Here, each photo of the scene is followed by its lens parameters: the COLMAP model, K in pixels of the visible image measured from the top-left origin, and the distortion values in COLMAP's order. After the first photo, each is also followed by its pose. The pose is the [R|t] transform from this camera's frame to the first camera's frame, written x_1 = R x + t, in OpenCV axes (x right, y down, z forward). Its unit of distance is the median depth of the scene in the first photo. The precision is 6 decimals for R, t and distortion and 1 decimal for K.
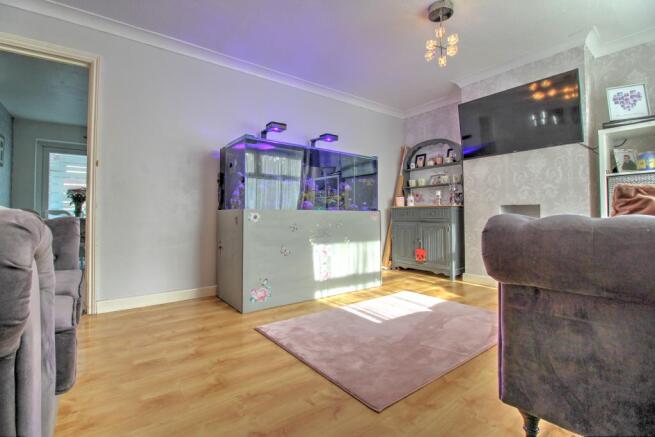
lens RADIAL K [[302.8, 0, 329.1], [0, 302.8, 210.0], [0, 0, 1]] dist [0.002160, -0.014186]
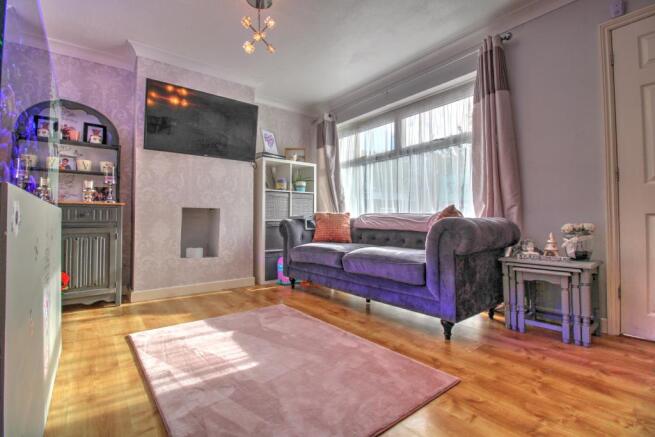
lens RADIAL K [[304.0, 0, 329.1], [0, 304.0, 219.7], [0, 0, 1]] dist [-0.001771, -0.000352]
pose [[-0.012610, 0.004122, 0.999912, -0.431846], [-0.024937, 0.999679, -0.004435, 0.017158], [-0.999609, -0.024991, -0.012503, 0.637926]]
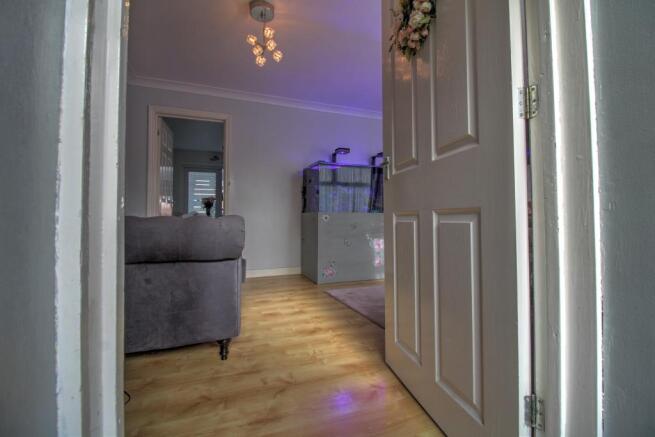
lens RADIAL K [[302.8, 0, 329.1], [0, 302.8, 210.0], [0, 0, 1]] dist [0.002160, -0.014186]
pose [[0.963437, -0.004360, -0.267898, 0.131737], [0.003115, 0.999982, -0.005074, -0.005575], [0.267916, 0.004054, 0.963434, -0.320975]]
